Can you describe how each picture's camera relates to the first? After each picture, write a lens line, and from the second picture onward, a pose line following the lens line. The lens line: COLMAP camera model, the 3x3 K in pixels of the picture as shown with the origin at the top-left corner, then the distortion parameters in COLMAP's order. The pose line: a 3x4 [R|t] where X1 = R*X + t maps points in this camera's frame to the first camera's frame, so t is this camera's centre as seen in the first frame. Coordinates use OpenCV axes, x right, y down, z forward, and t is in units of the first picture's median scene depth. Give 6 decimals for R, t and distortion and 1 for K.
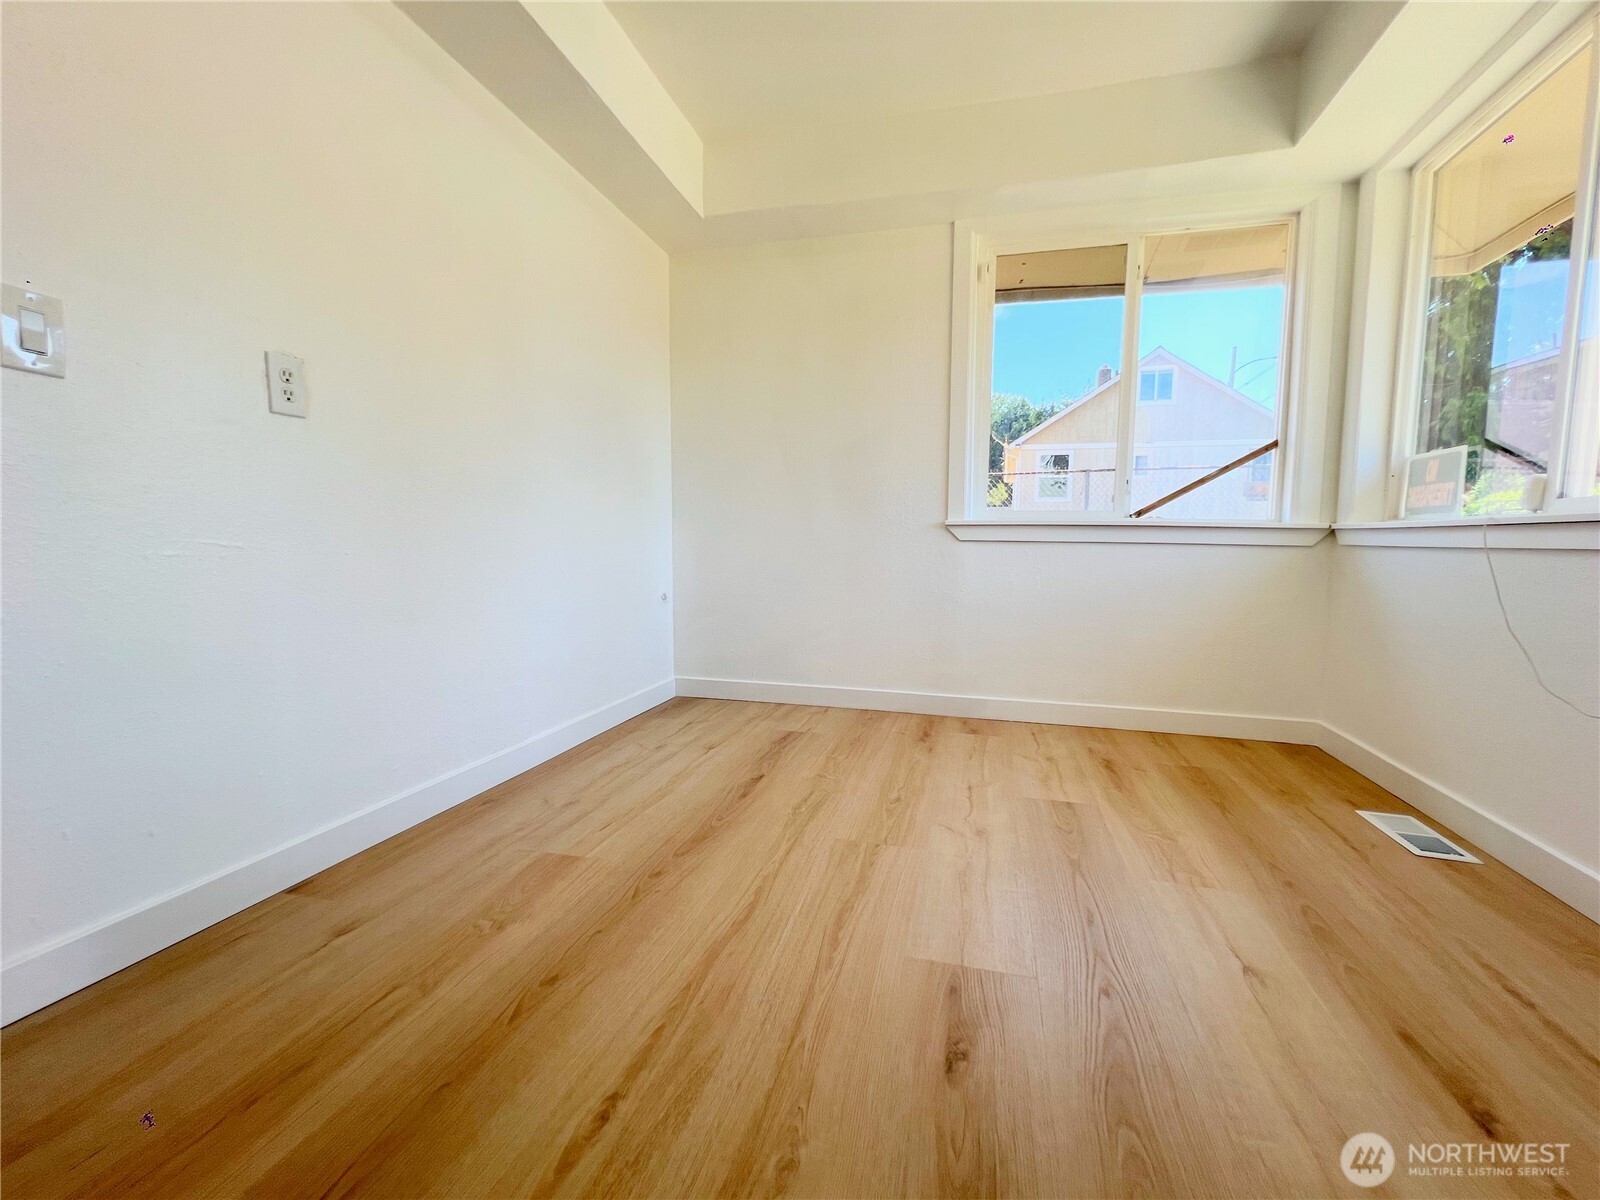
lens RADIAL K [[687.3, 0, 801.4], [0, 687.3, 603.9], [0, 0, 1]] dist [-0.000658, -0.000153]
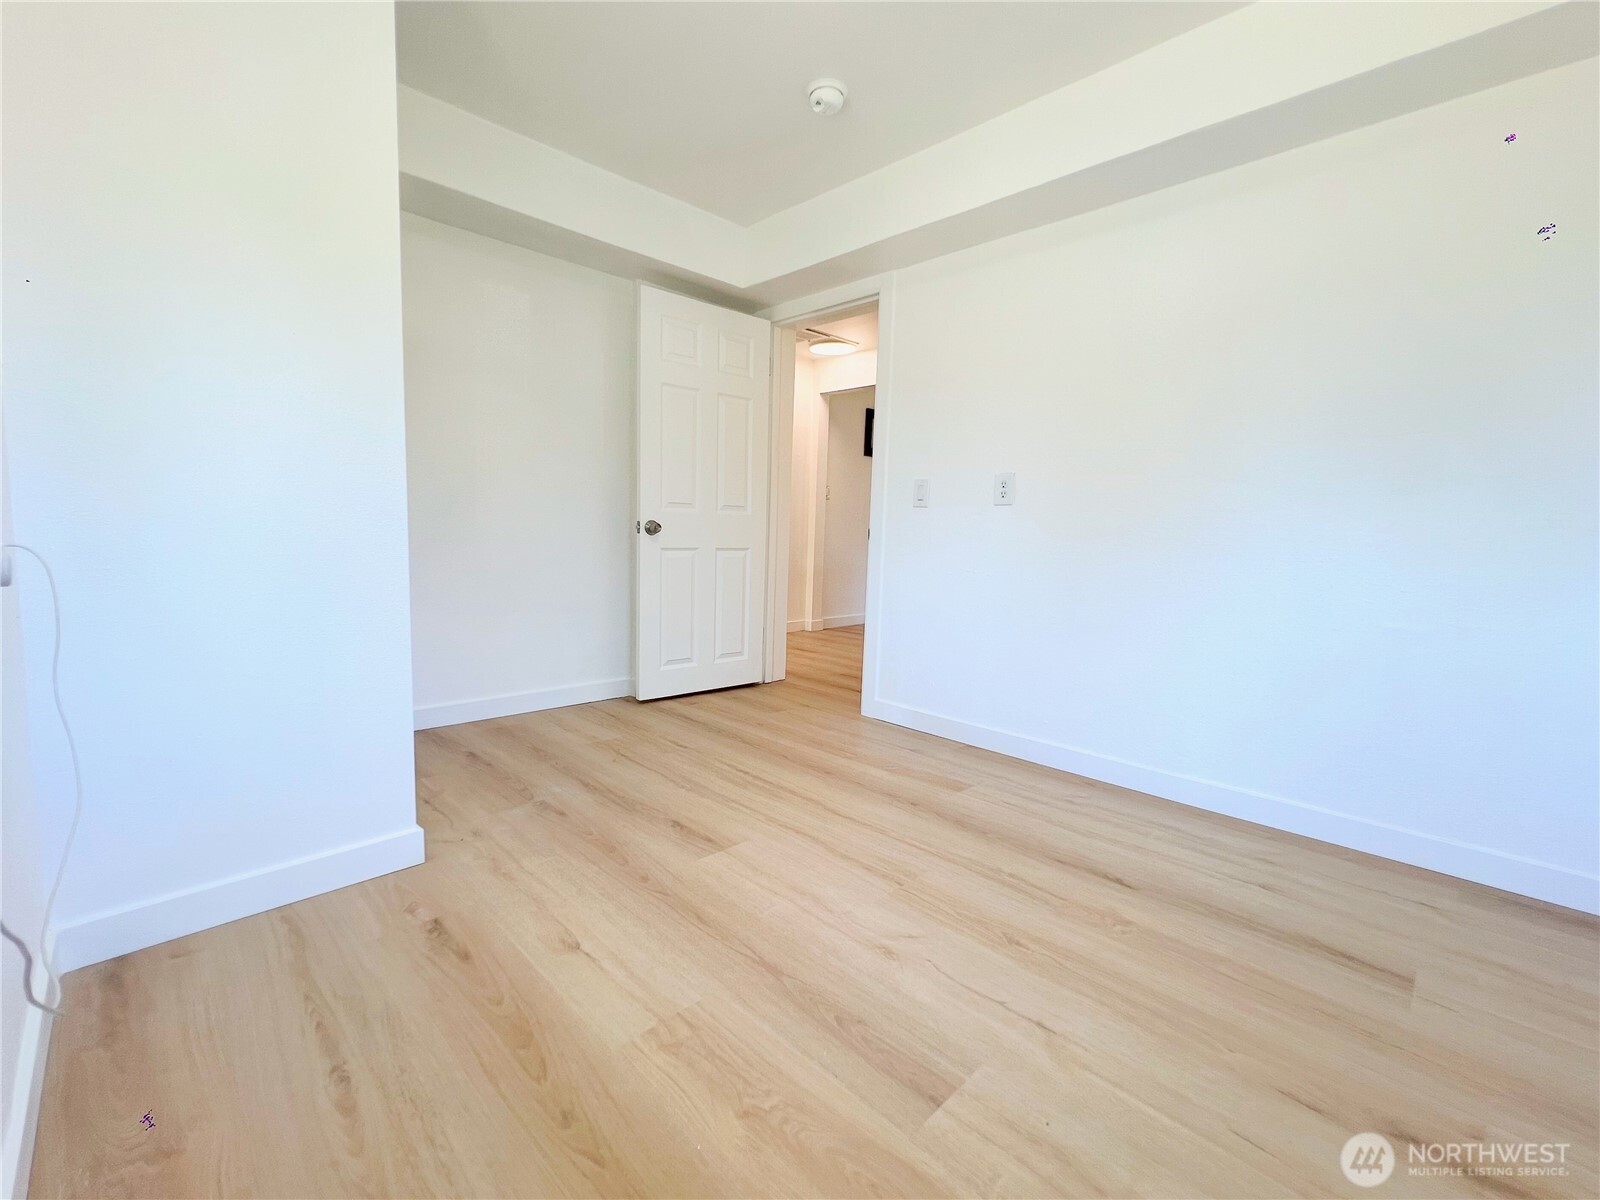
lens RADIAL K [[687.3, 0, 801.4], [0, 687.3, 603.9], [0, 0, 1]] dist [-0.000658, -0.000153]
pose [[-0.506442, 0.062100, -0.860035, 1.082202], [-0.113376, 0.983948, 0.137810, -0.187534], [0.854788, 0.167300, -0.491272, 1.369213]]
